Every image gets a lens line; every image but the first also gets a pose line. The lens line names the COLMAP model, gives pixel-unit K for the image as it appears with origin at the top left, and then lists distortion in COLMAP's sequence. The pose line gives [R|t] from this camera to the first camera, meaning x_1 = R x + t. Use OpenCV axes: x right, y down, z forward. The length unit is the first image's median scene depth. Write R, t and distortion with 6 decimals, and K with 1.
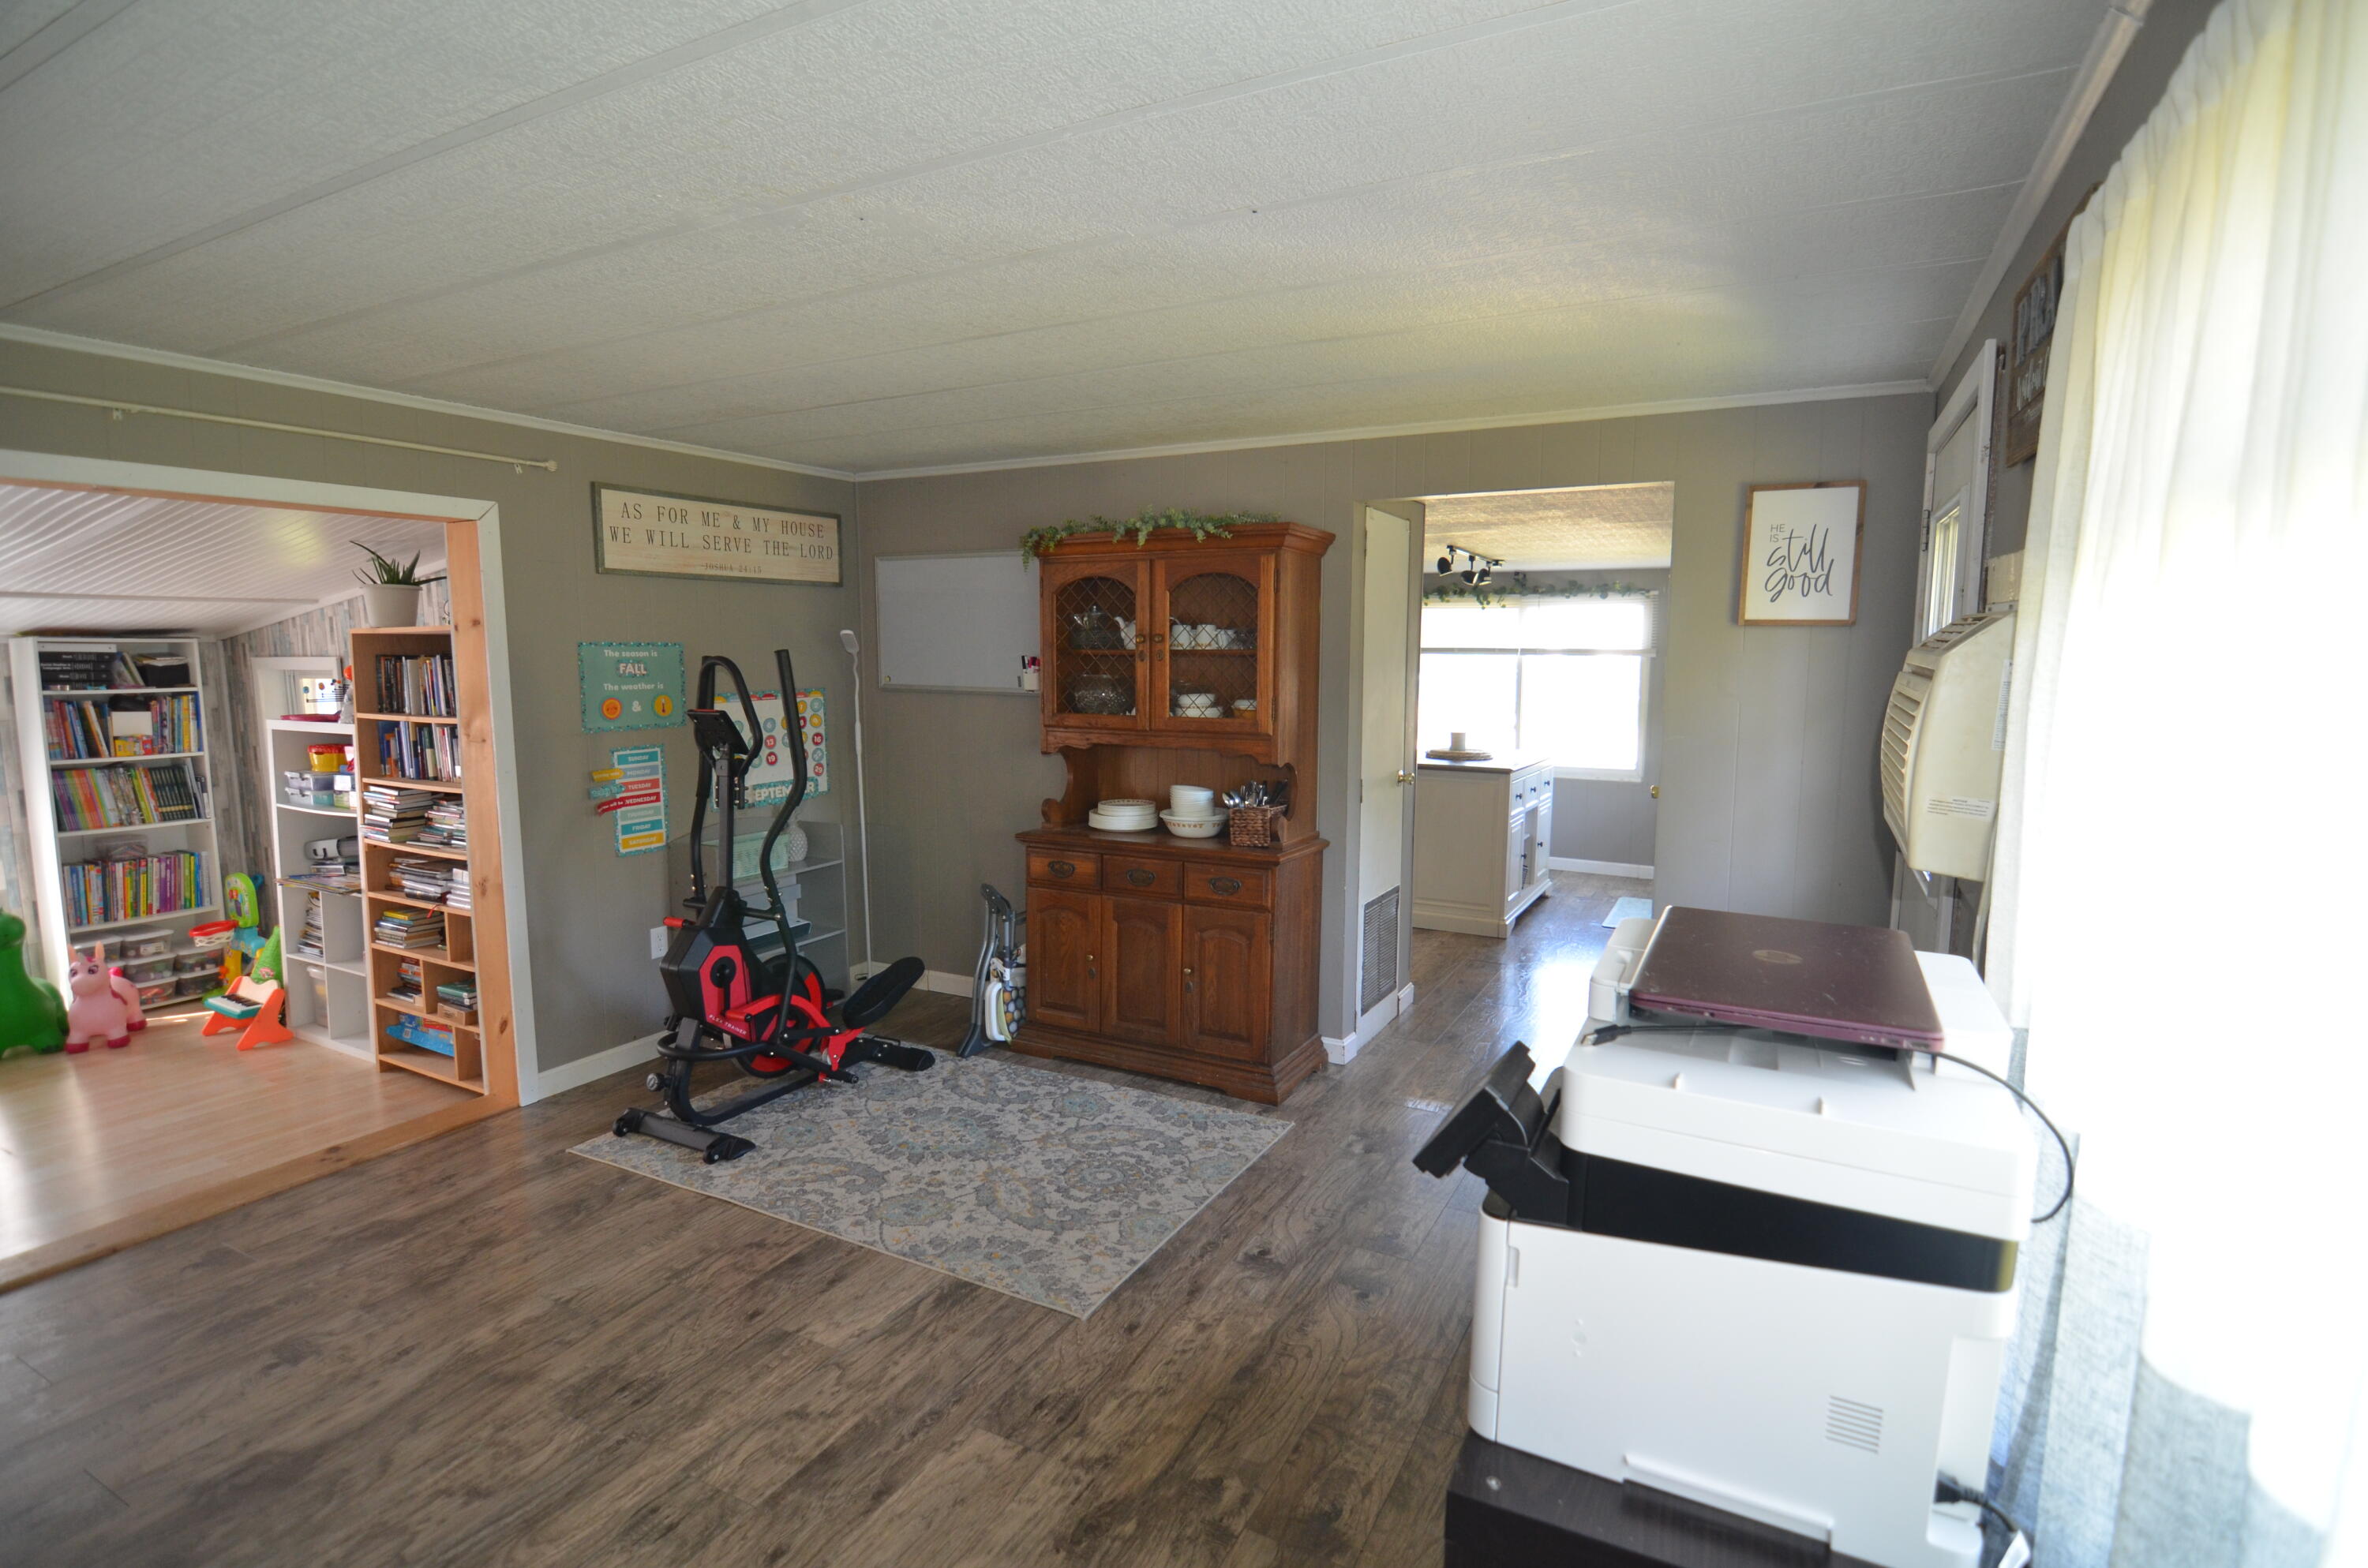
lens RADIAL K [[1130.2, 0, 1183.2], [0, 1130.2, 782.3], [0, 0, 1]] dist [-0.011607, -0.005367]
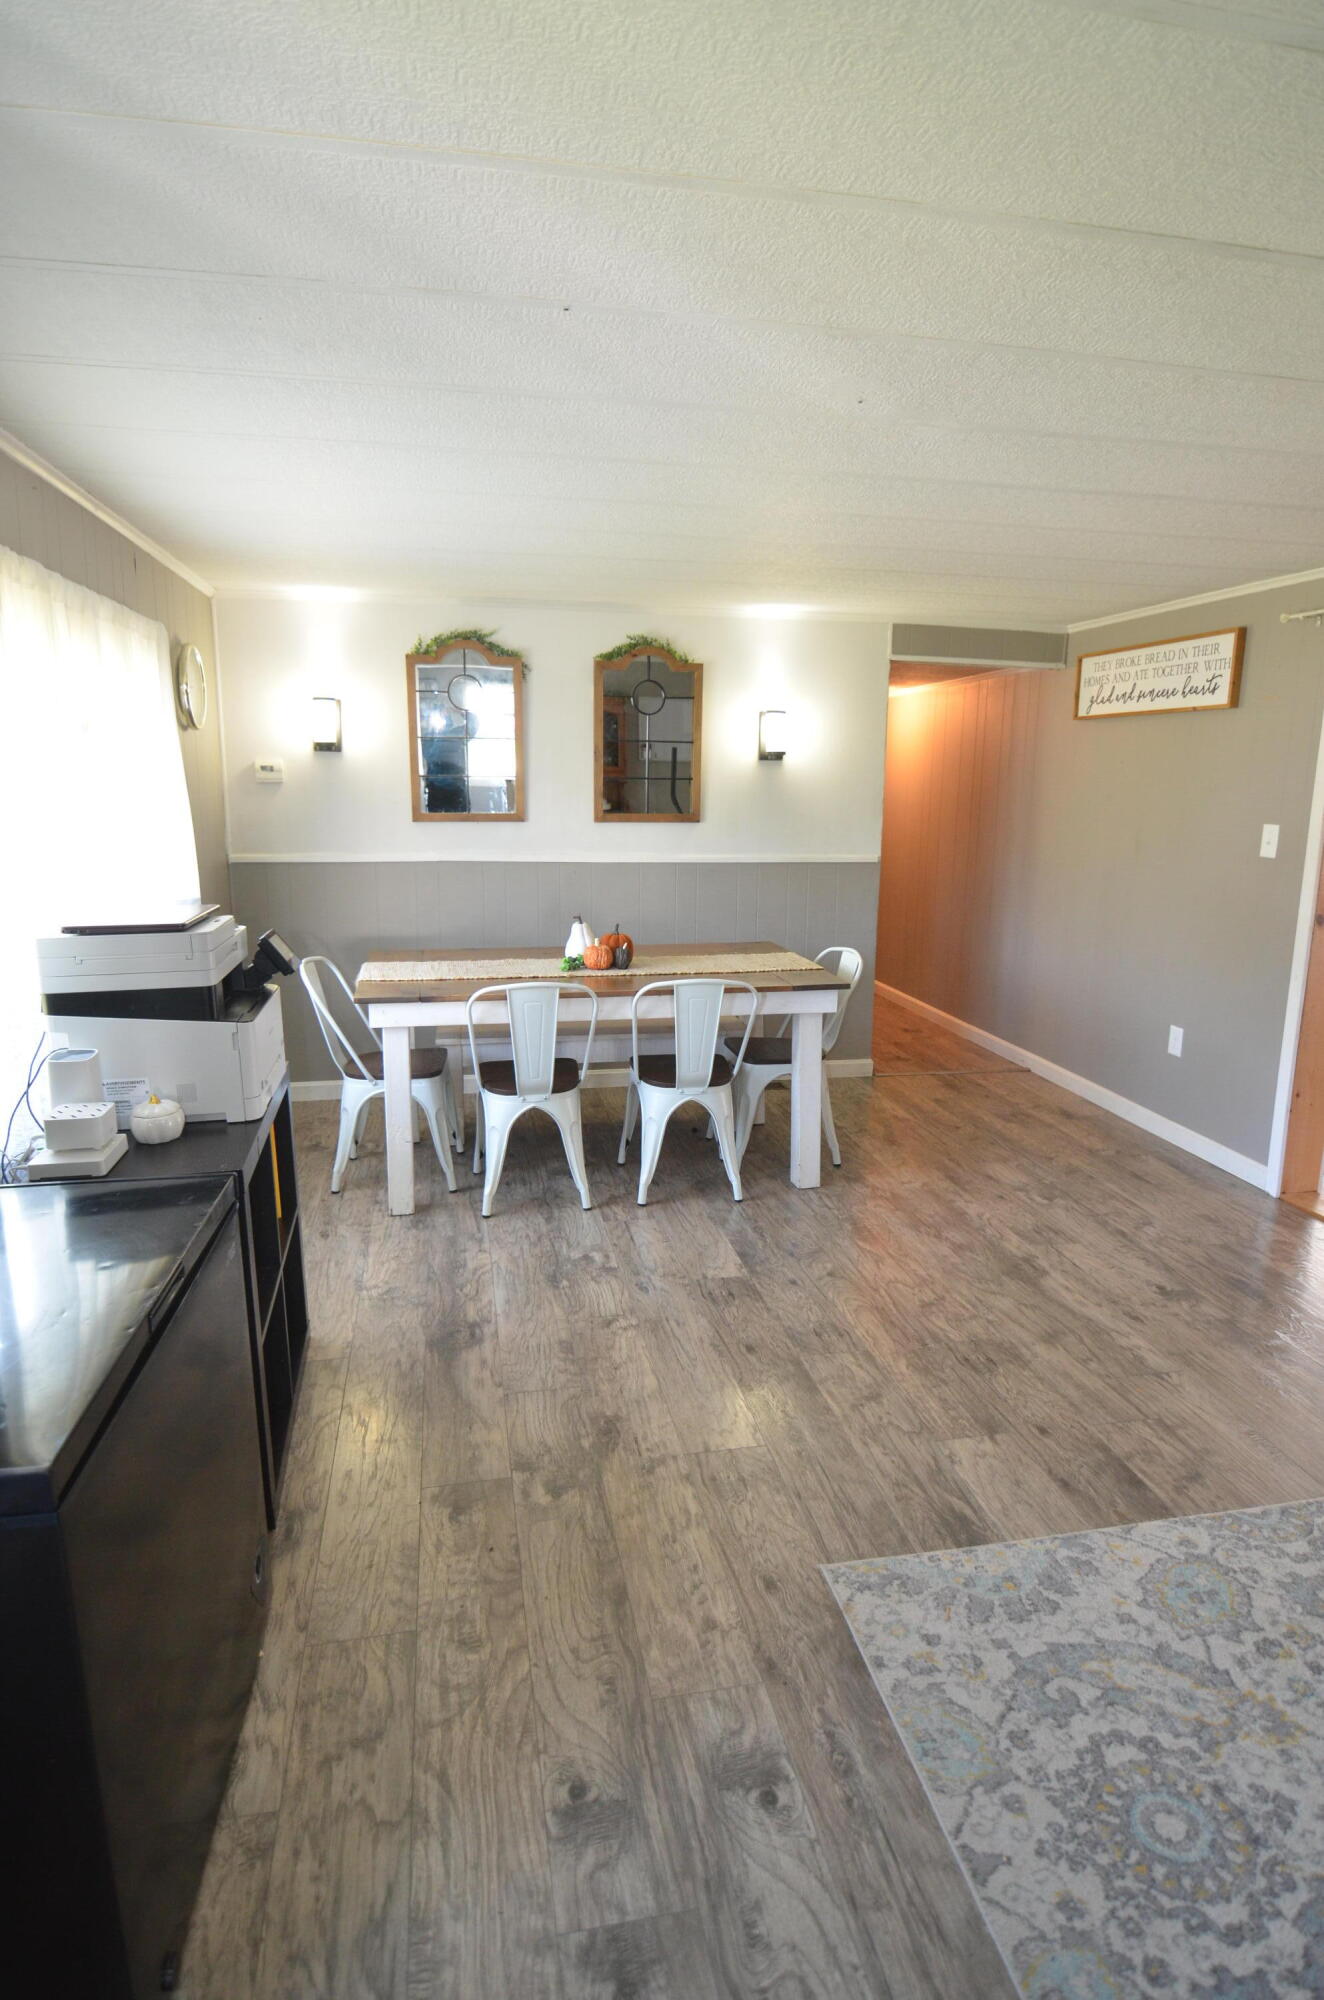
lens RADIAL K [[1093.5, 0, 662.7], [0, 1093.5, 988.5], [0, 0, 1]] dist [-0.016179, -0.003893]
pose [[-0.777028, 0.112921, -0.619255, 0.372779], [-0.088730, 0.954306, 0.285355, -0.137991], [0.623181, 0.276675, -0.731503, 1.110977]]
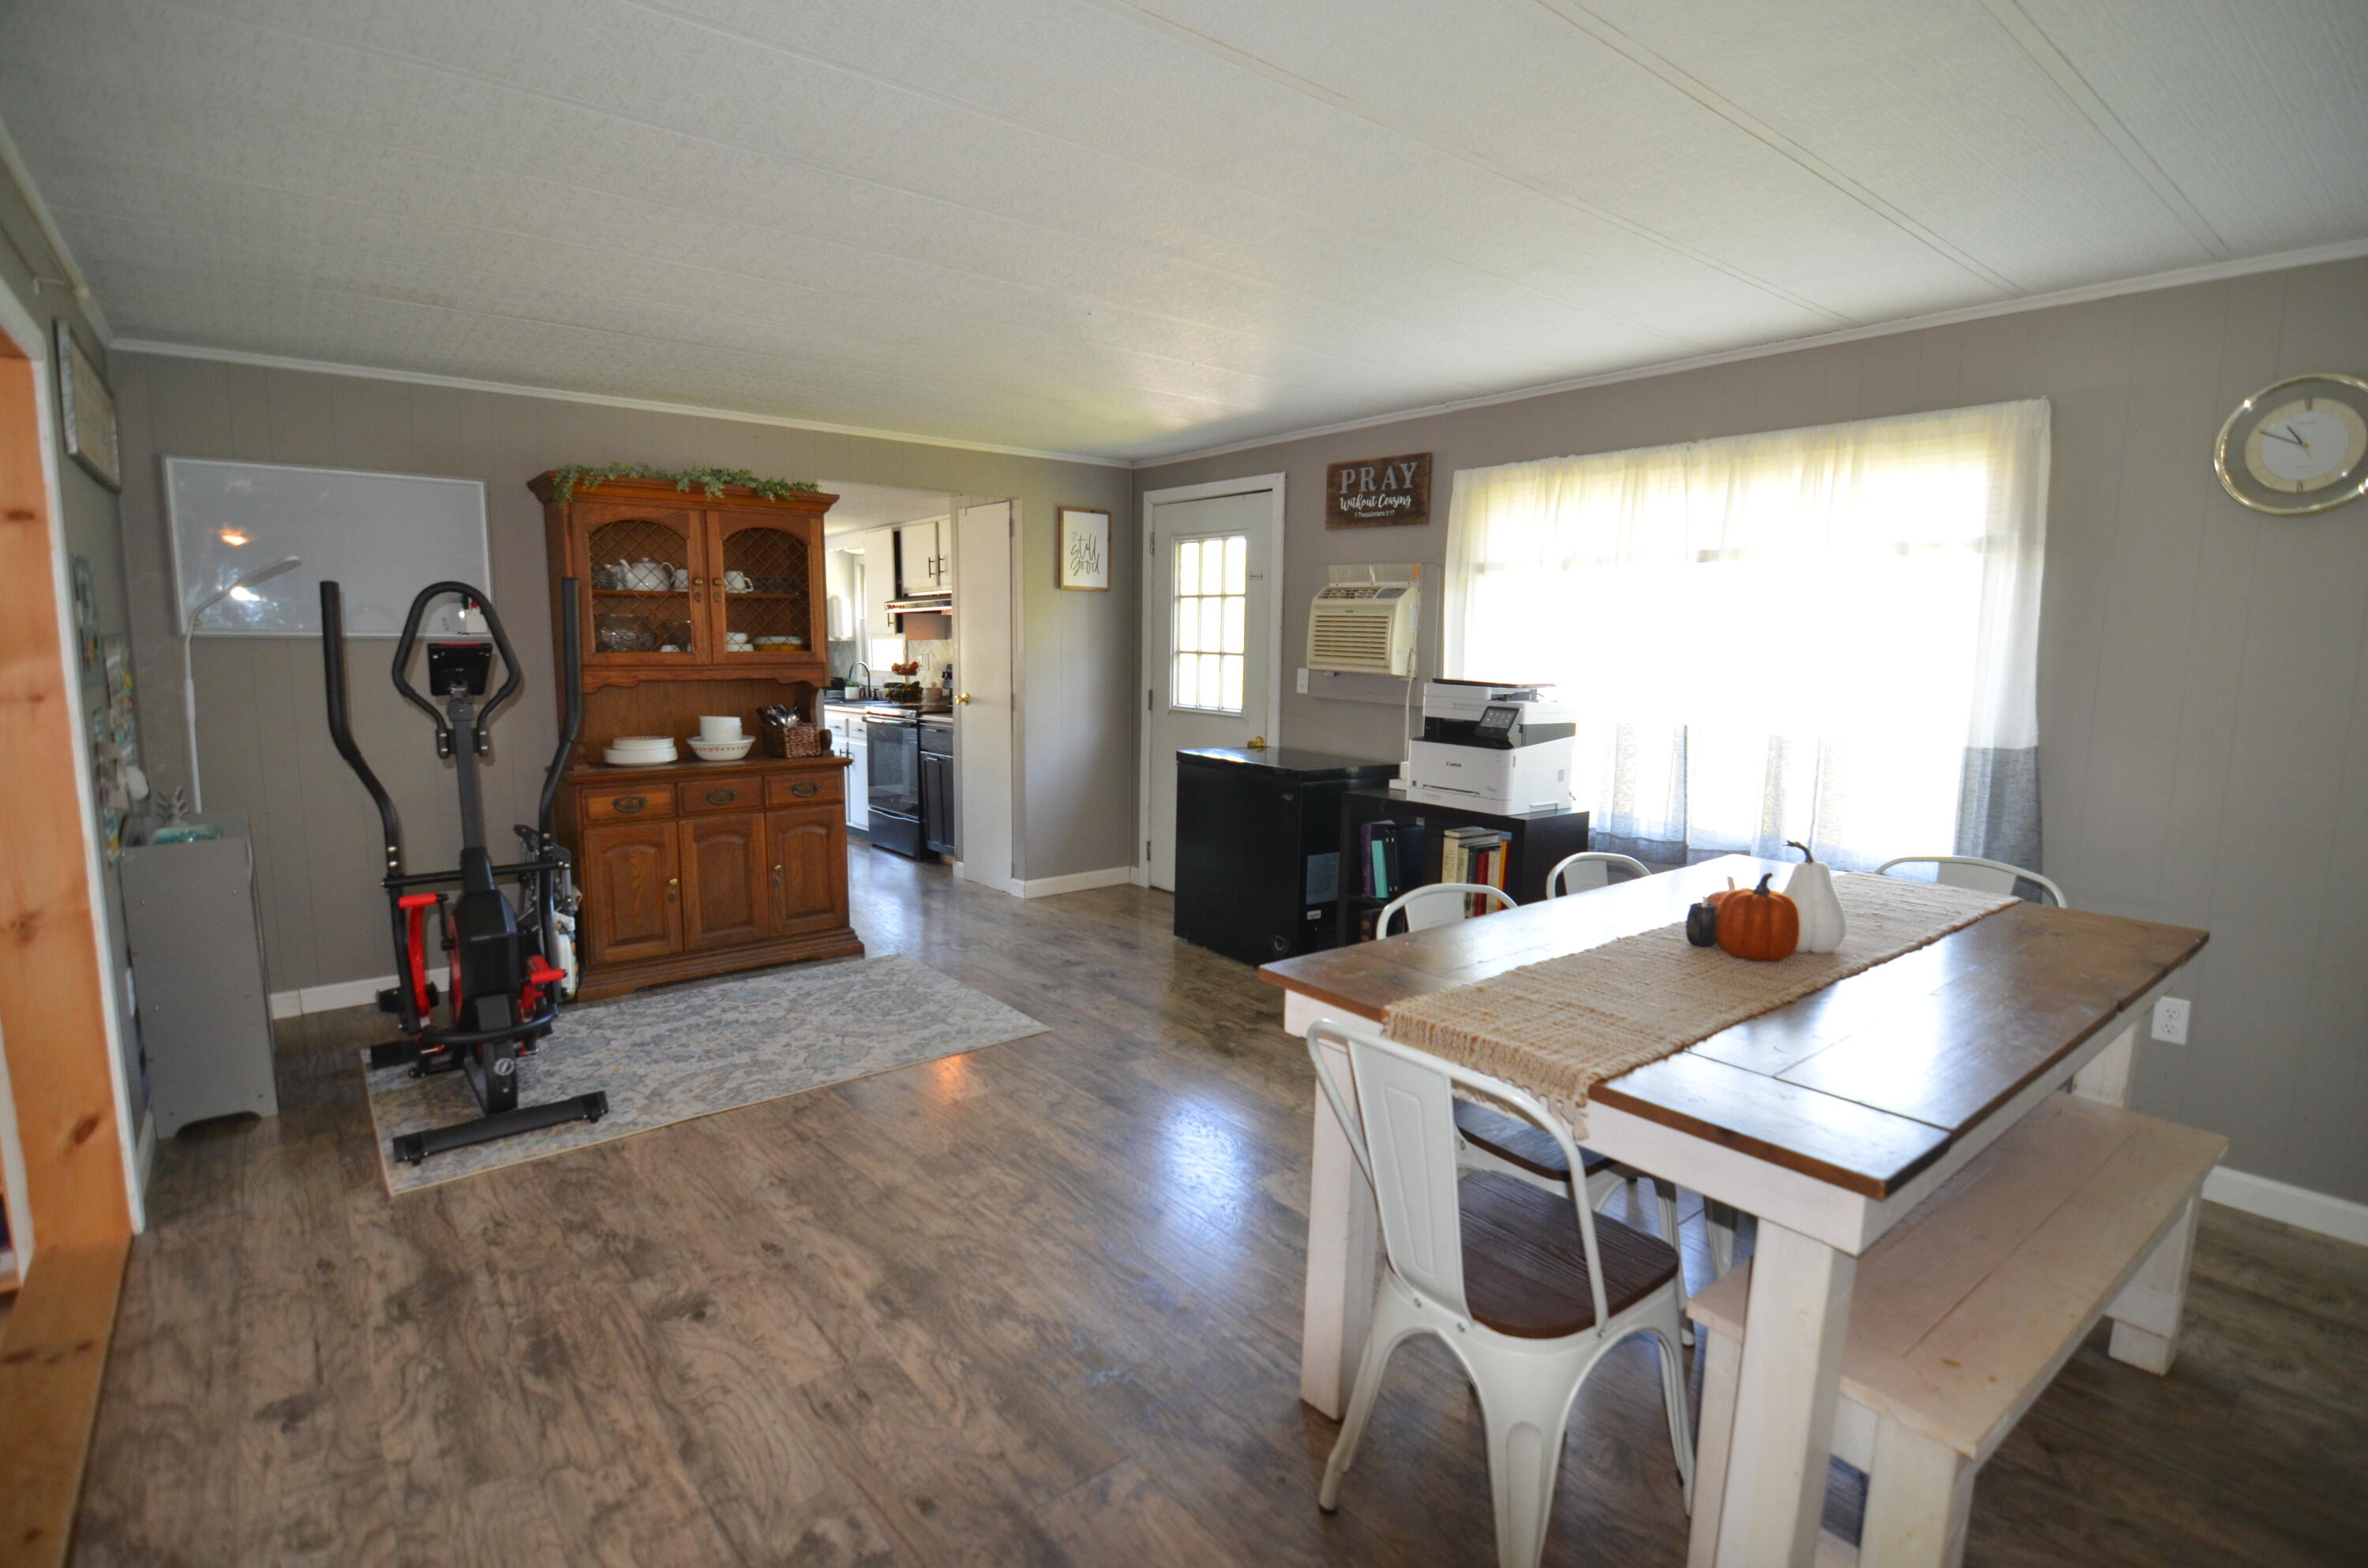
lens RADIAL K [[1130.2, 0, 1201.3], [0, 1130.2, 790.5], [0, 0, 1]] dist [-0.011607, -0.005367]
pose [[0.390212, -0.124264, 0.912301, -1.071813], [0.098905, 0.990774, 0.092649, 0.027033], [-0.915397, 0.054079, 0.398903, 0.148694]]
